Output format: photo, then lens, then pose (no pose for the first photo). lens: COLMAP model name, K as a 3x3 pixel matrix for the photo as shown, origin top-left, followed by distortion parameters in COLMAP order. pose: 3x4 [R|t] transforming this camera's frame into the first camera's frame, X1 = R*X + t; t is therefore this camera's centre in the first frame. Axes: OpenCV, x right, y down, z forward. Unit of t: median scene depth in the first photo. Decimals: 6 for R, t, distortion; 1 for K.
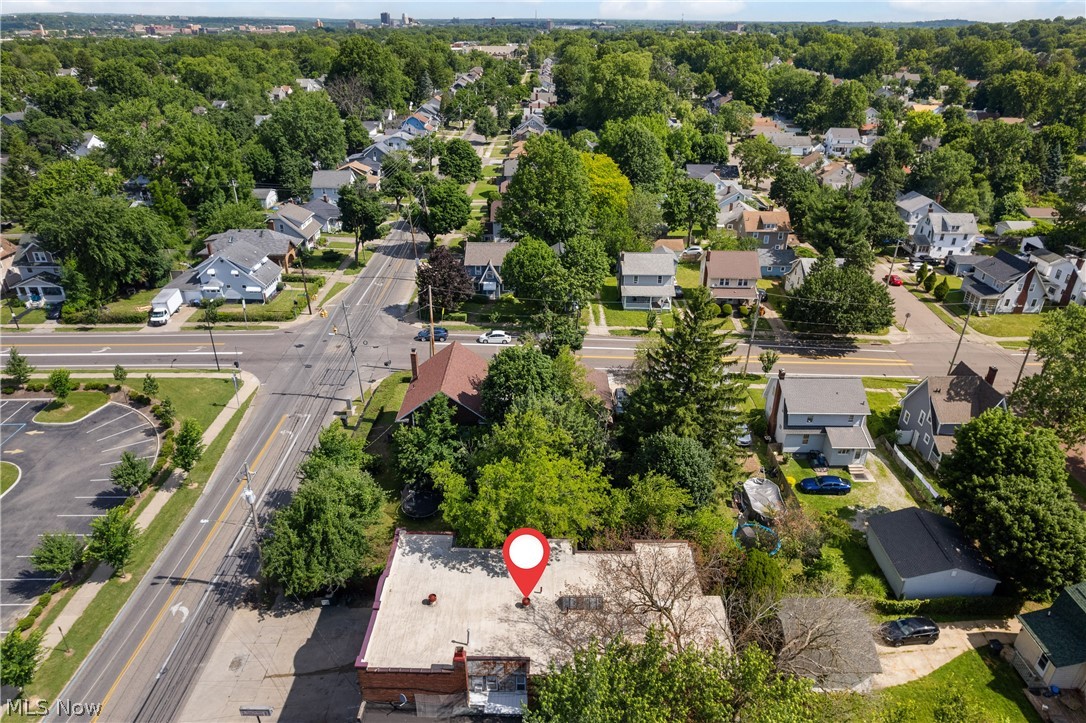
lens RADIAL K [[735.2, 0, 543.0], [0, 735.2, 361.5], [0, 0, 1]] dist [-0.002699, -0.002003]
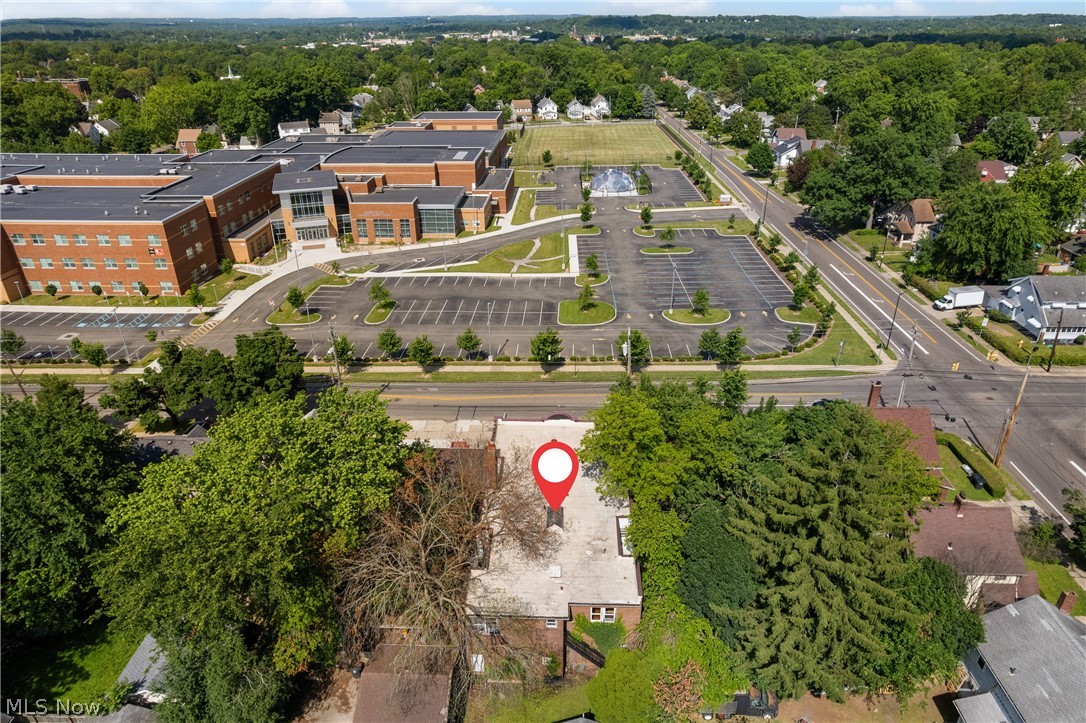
lens RADIAL K [[735.2, 0, 543.0], [0, 735.2, 361.5], [0, 0, 1]] dist [-0.002699, -0.002003]
pose [[-0.033798, 0.437984, -0.898347, 0.490210], [-0.442513, 0.799394, 0.406389, -0.166878], [0.896125, 0.411265, 0.166796, 0.328611]]
